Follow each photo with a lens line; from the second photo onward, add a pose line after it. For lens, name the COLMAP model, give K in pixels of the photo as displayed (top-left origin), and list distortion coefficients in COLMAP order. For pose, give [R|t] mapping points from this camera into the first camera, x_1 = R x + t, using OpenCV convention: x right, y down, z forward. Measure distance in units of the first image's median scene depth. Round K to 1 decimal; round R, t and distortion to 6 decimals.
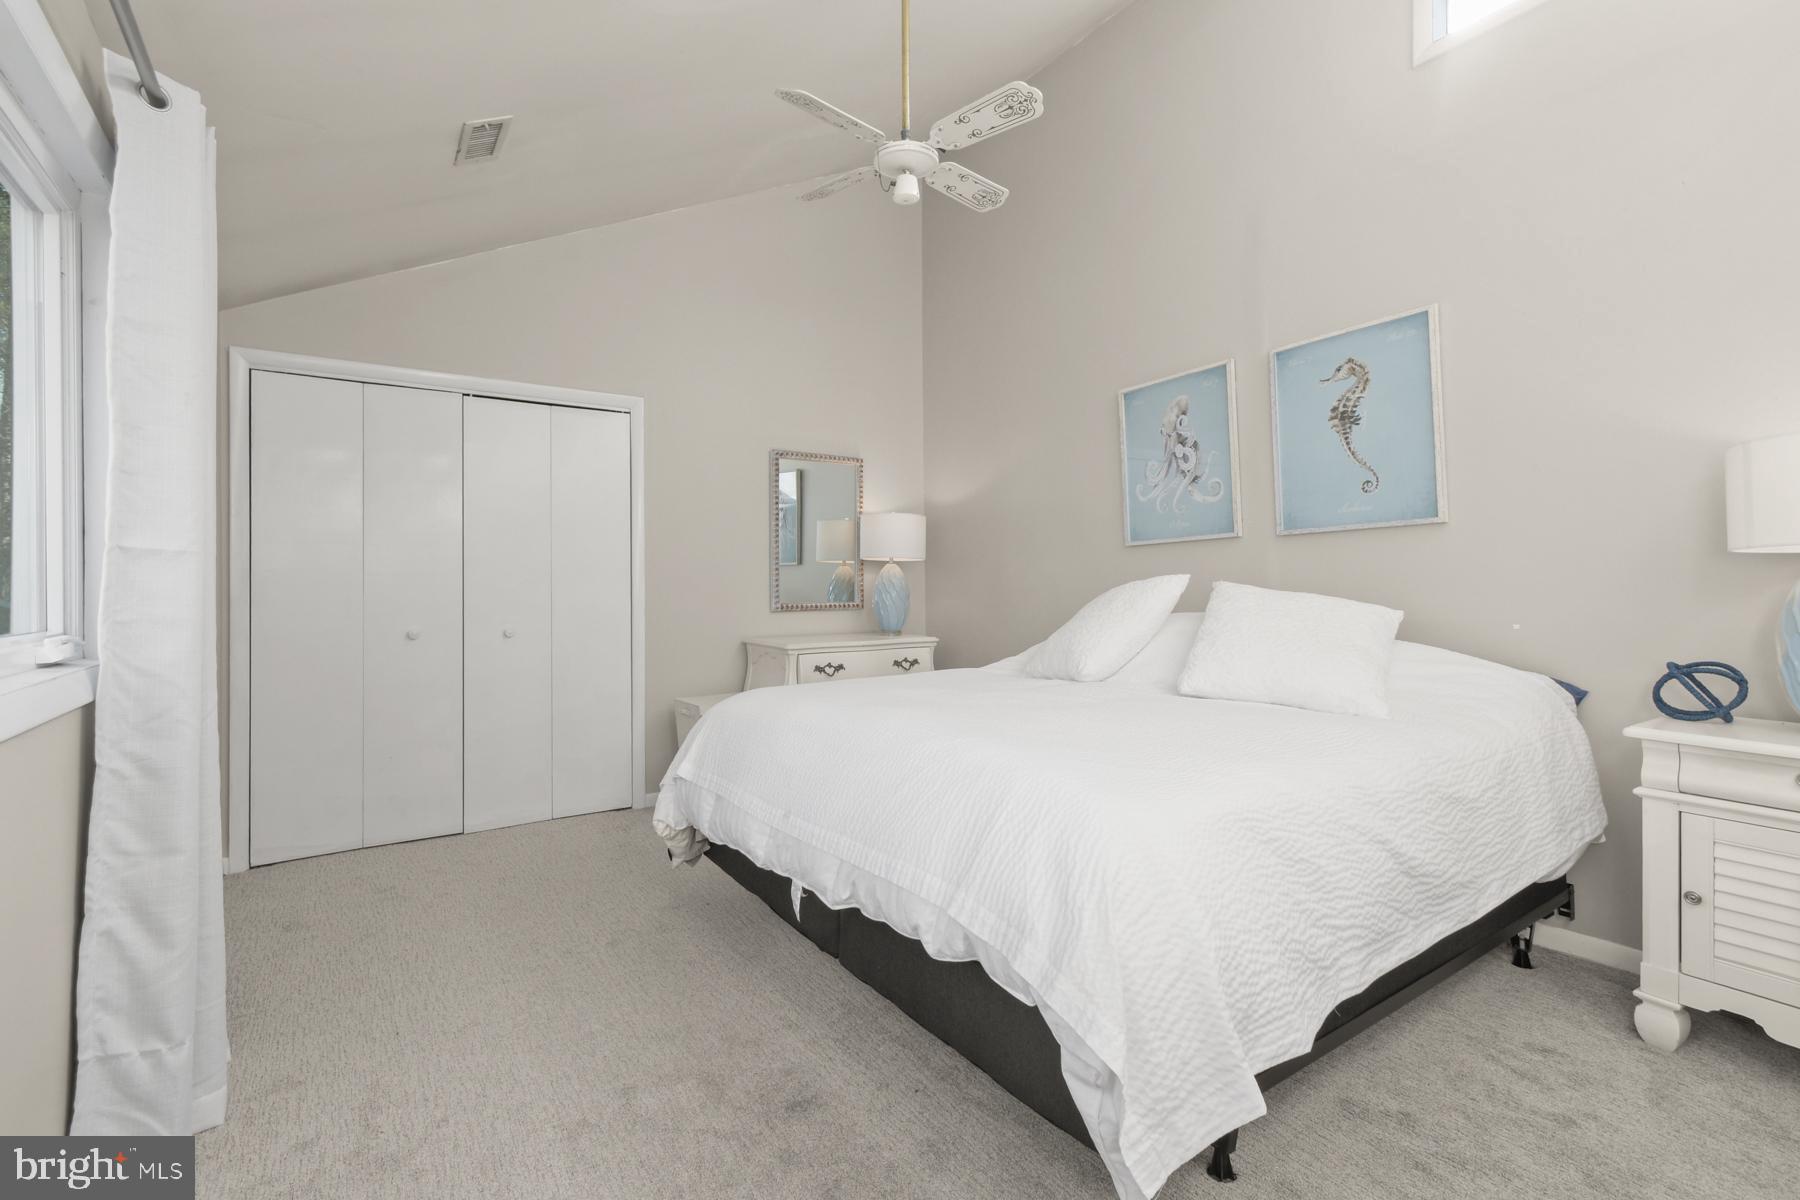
lens RADIAL K [[819.6, 0, 894.6], [0, 819.6, 559.8], [0, 0, 1]] dist [0.004010, -0.001073]
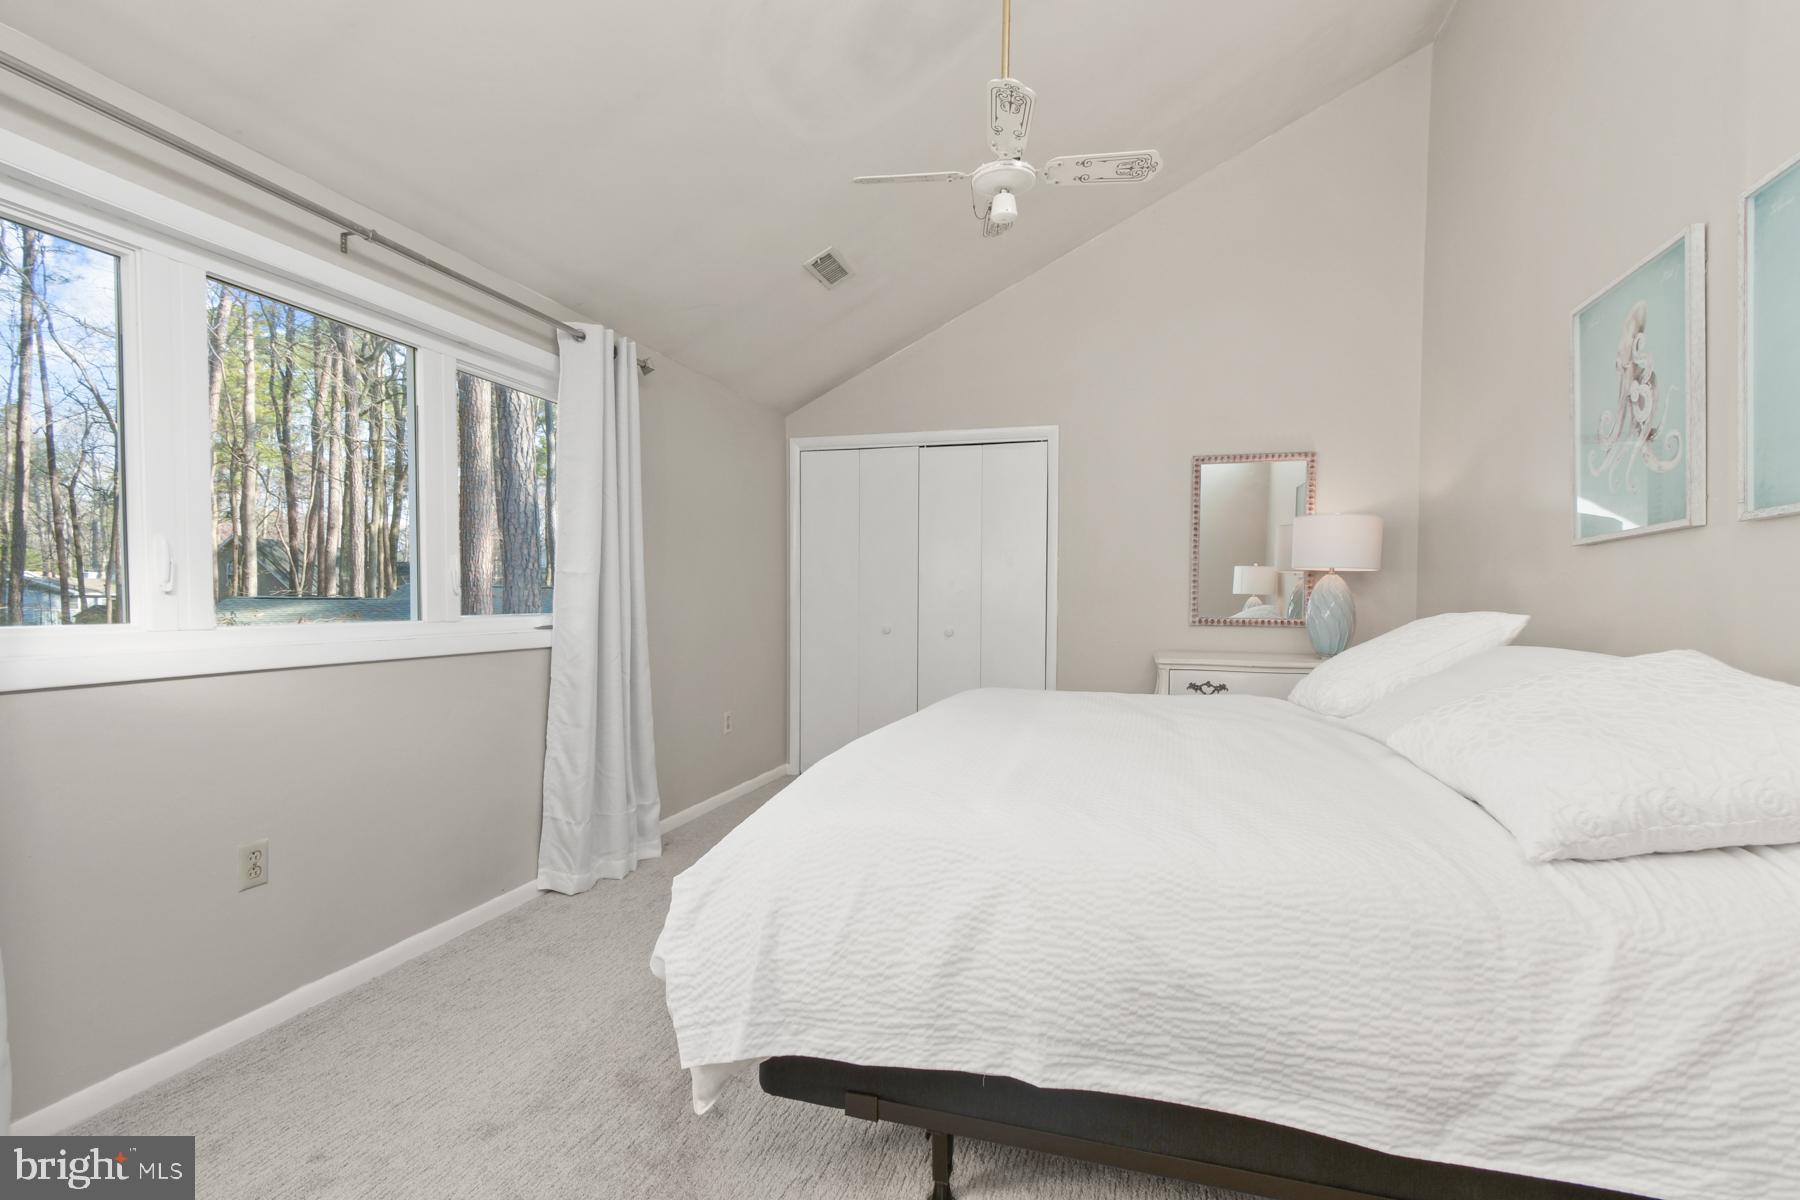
lens RADIAL K [[819.6, 0, 899.3], [0, 819.6, 605.0], [0, 0, 1]] dist [0.004010, -0.001073]
pose [[0.627125, 0.021101, -0.778632, 0.492854], [0.010694, 0.999306, 0.035695, 0.001688], [0.778845, -0.030712, 0.626464, 0.165694]]
